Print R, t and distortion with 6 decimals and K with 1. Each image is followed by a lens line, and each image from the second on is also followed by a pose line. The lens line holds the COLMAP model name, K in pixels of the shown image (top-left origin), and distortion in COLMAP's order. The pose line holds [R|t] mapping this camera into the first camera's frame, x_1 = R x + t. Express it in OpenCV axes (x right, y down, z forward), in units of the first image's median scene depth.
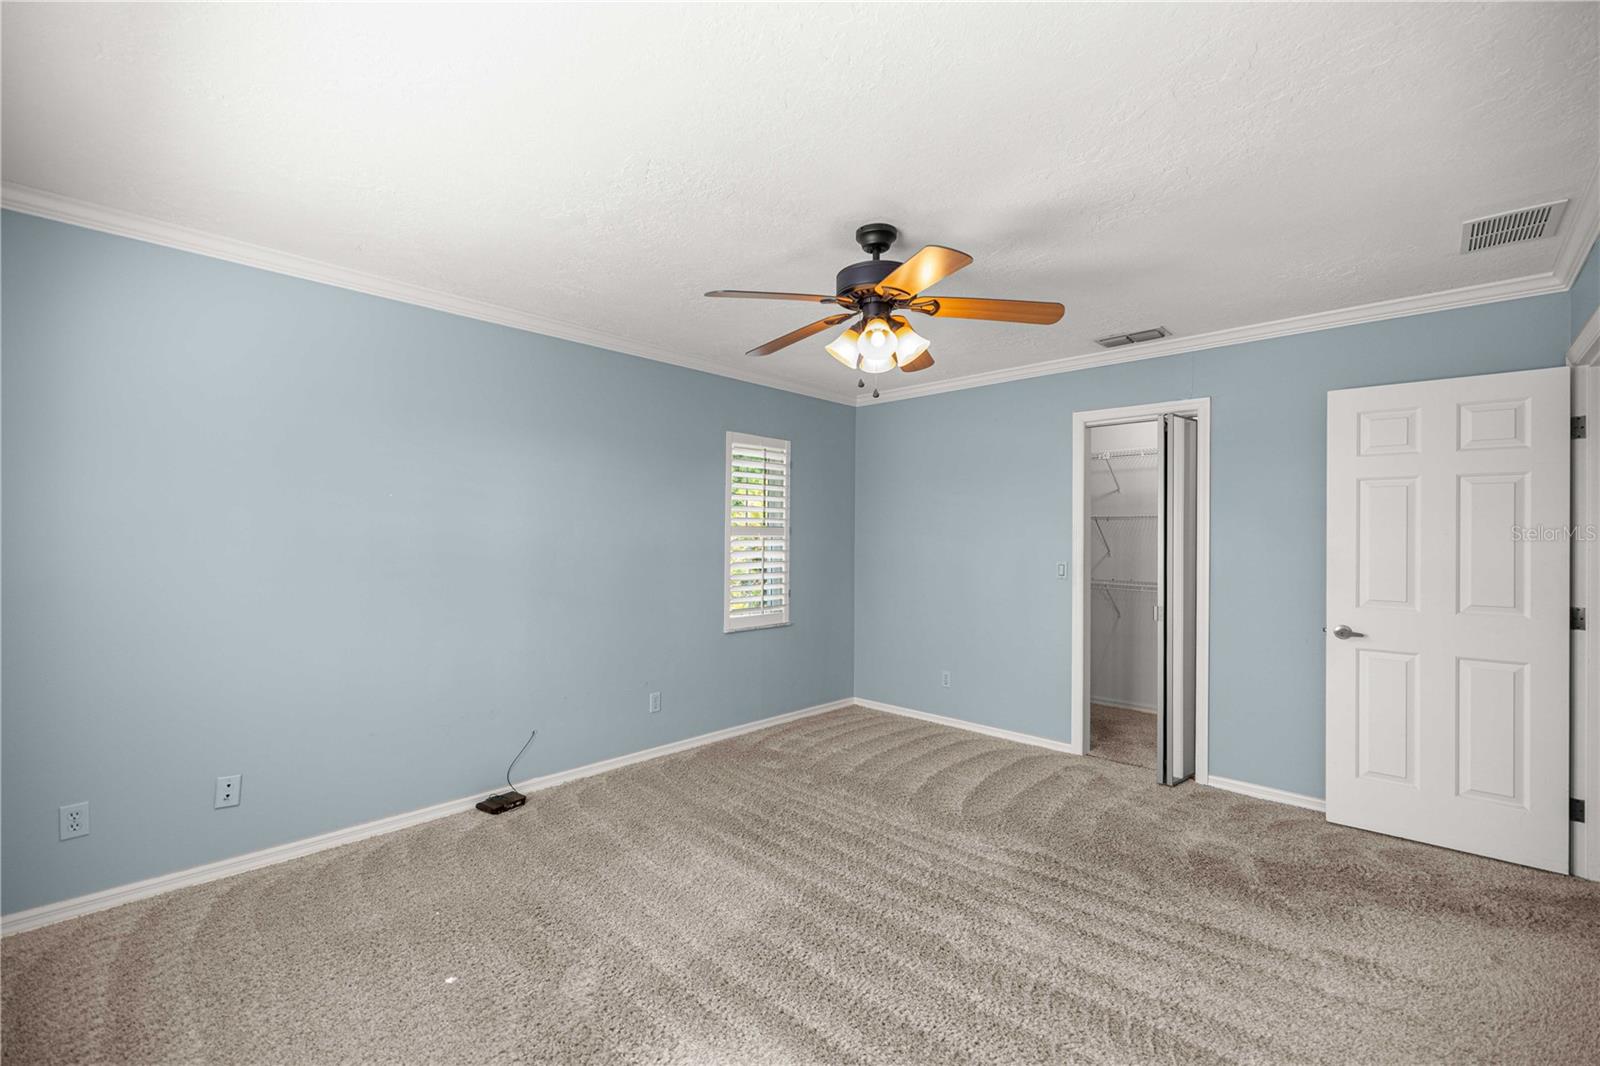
lens RADIAL K [[669.8, 0, 799.7], [0, 669.8, 544.3], [0, 0, 1]] dist [0.004647, -0.000500]
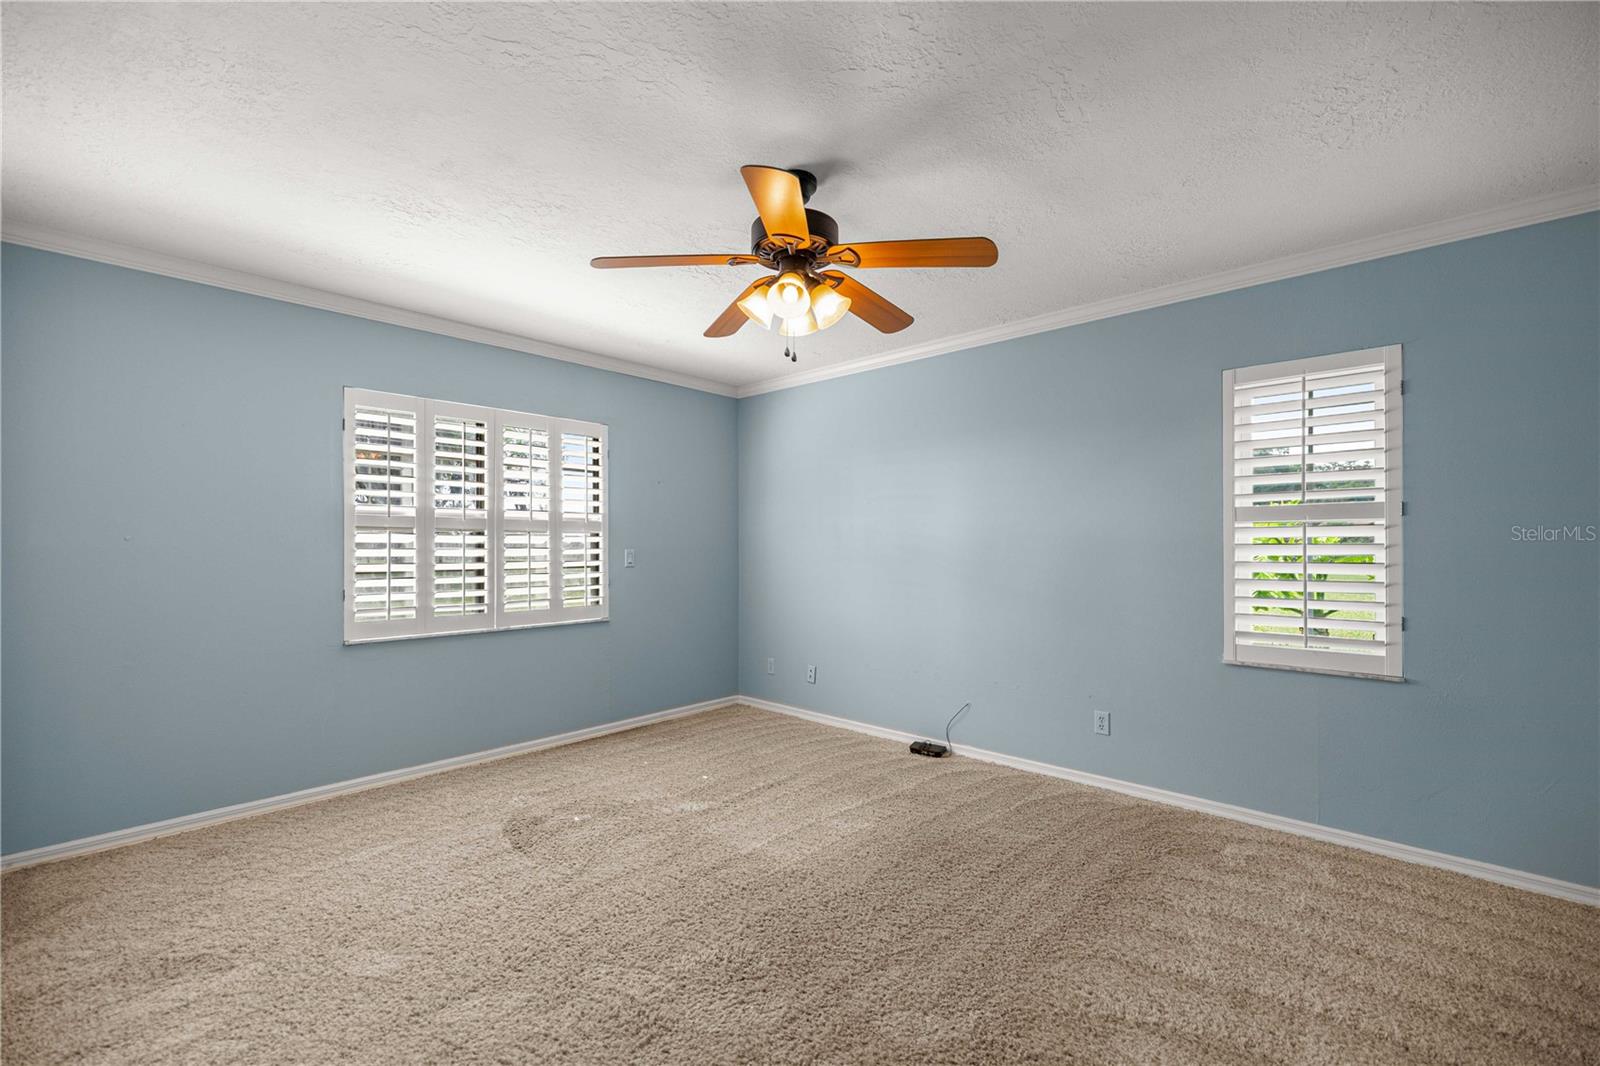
lens RADIAL K [[669.8, 0, 797.1], [0, 669.8, 538.1], [0, 0, 1]] dist [0.004647, -0.000500]
pose [[0.014307, -0.011449, -0.999832, 0.627491], [0.001246, 0.999934, -0.011432, 0.011243], [0.999897, -0.001082, 0.014321, 0.598644]]
